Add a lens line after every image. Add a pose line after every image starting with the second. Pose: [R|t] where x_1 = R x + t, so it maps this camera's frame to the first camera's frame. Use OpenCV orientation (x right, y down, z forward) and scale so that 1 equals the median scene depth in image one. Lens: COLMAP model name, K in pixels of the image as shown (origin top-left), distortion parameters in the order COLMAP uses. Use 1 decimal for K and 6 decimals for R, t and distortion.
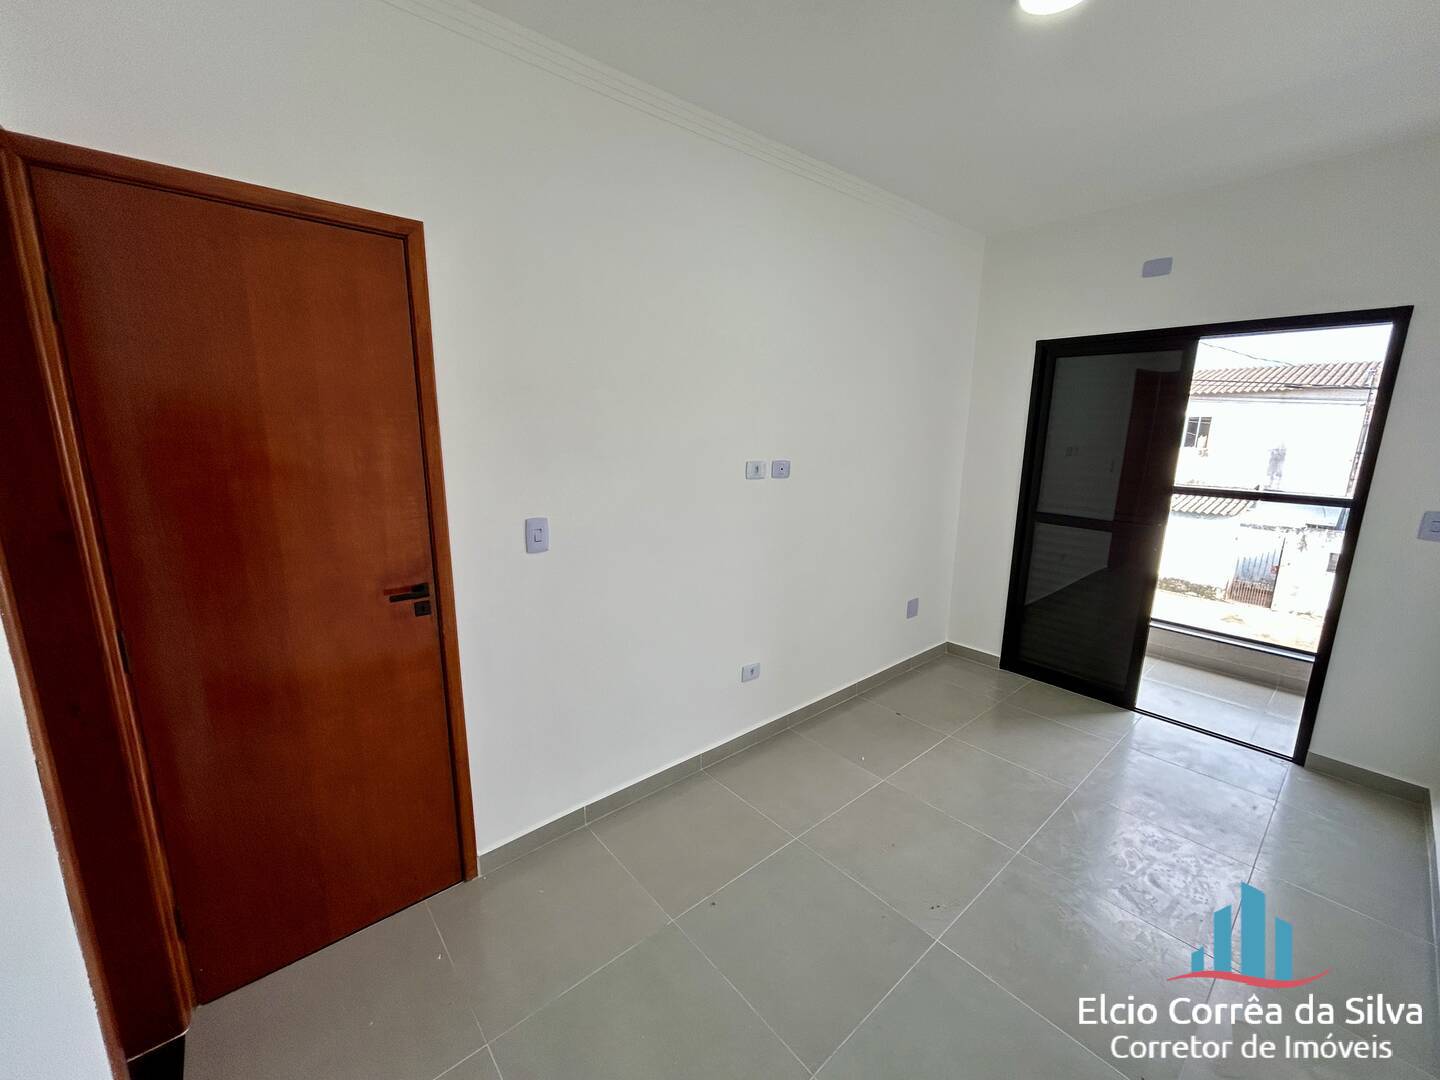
lens RADIAL K [[580.6, 0, 719.5], [0, 580.6, 538.6], [0, 0, 1]] dist [-0.001387, 0.000772]
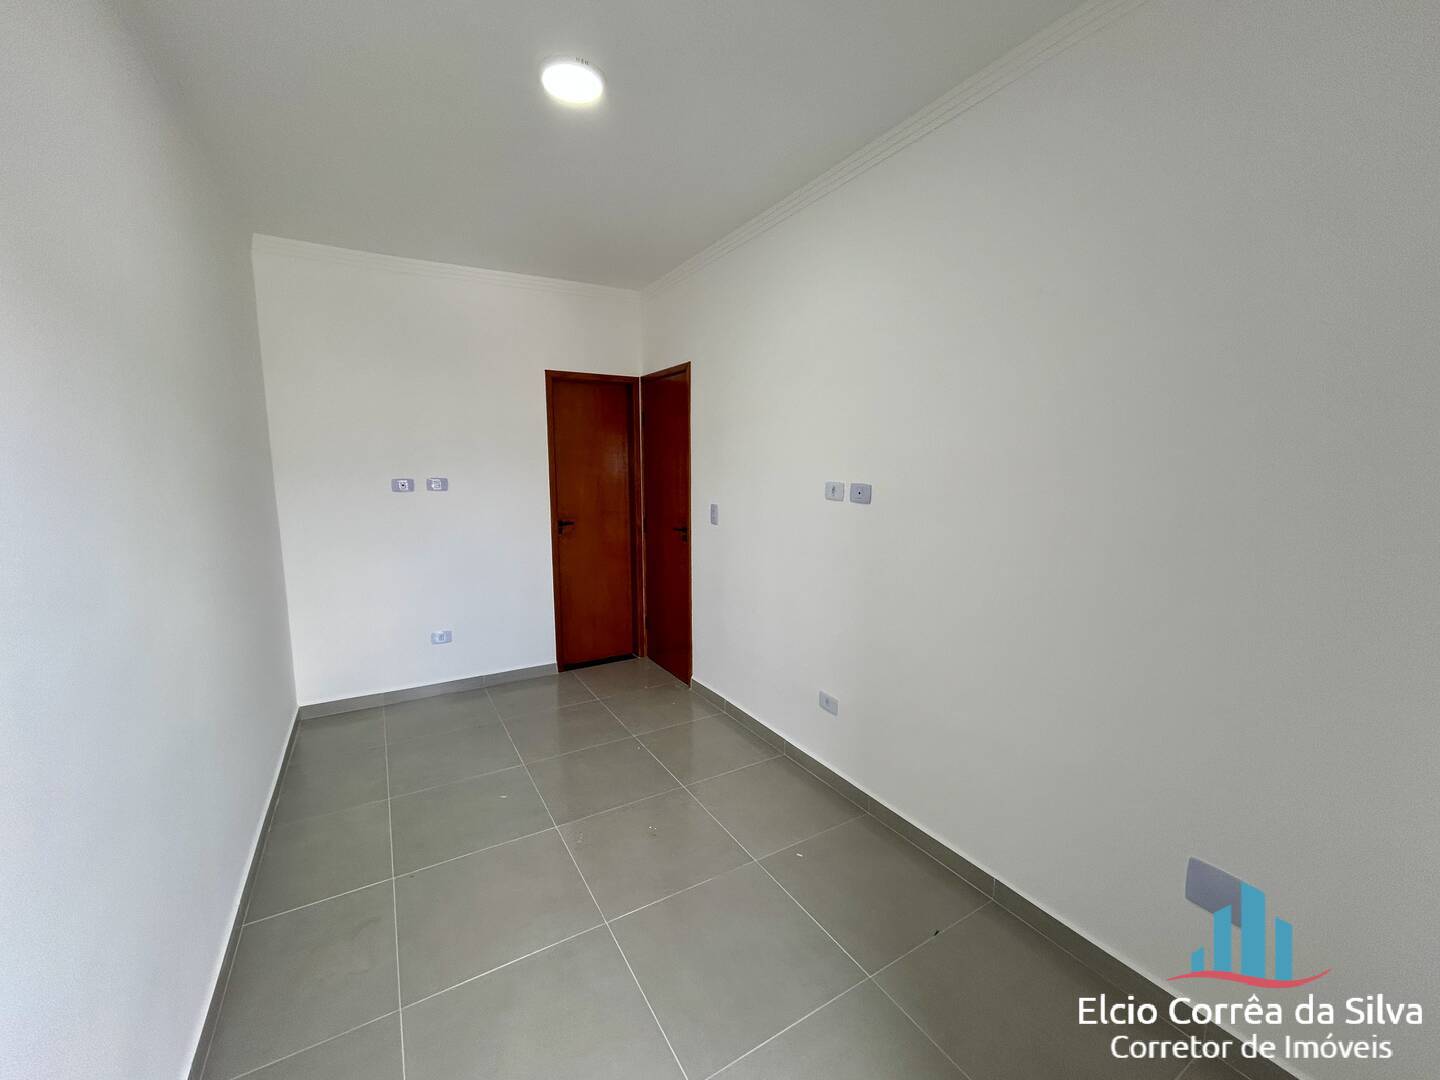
lens RADIAL K [[580.6, 0, 715.3], [0, 580.6, 545.0], [0, 0, 1]] dist [-0.001387, 0.000772]
pose [[-0.165603, 0.118239, -0.979079, 1.045969], [-0.205724, 0.966804, 0.151553, -0.135116], [0.964496, 0.226518, -0.135781, 0.943611]]
